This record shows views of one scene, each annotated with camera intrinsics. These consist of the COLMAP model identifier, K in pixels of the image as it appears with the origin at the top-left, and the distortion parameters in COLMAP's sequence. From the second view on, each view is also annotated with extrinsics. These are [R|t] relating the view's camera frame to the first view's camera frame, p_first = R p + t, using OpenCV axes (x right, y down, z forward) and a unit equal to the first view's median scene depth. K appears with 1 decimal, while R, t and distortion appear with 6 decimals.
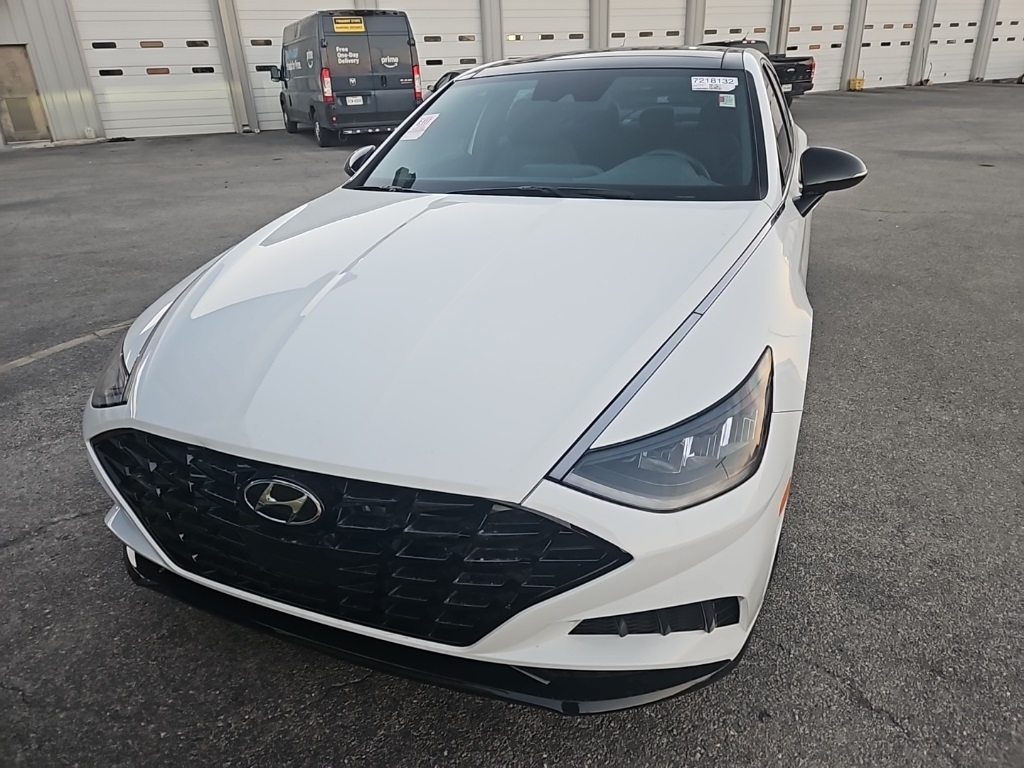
lens RADIAL K [[588.5, 0, 512.0], [0, 588.5, 384.0], [0, 0, 1]] dist [0.057102, -0.036847]
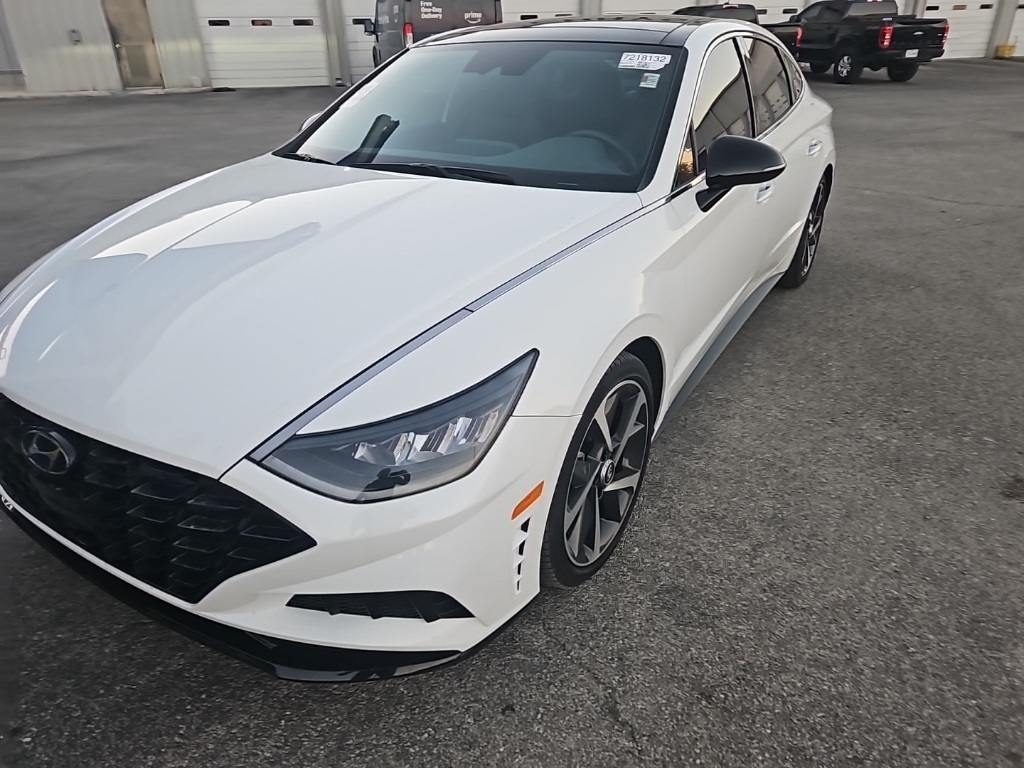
lens RADIAL K [[588.5, 0, 512.0], [0, 588.5, 384.0], [0, 0, 1]] dist [0.057102, -0.036847]
pose [[0.986903, 0.096734, -0.129095, 0.273518], [-0.089268, 0.994049, 0.062429, -0.033076], [0.134366, -0.050087, 0.989665, 0.013097]]
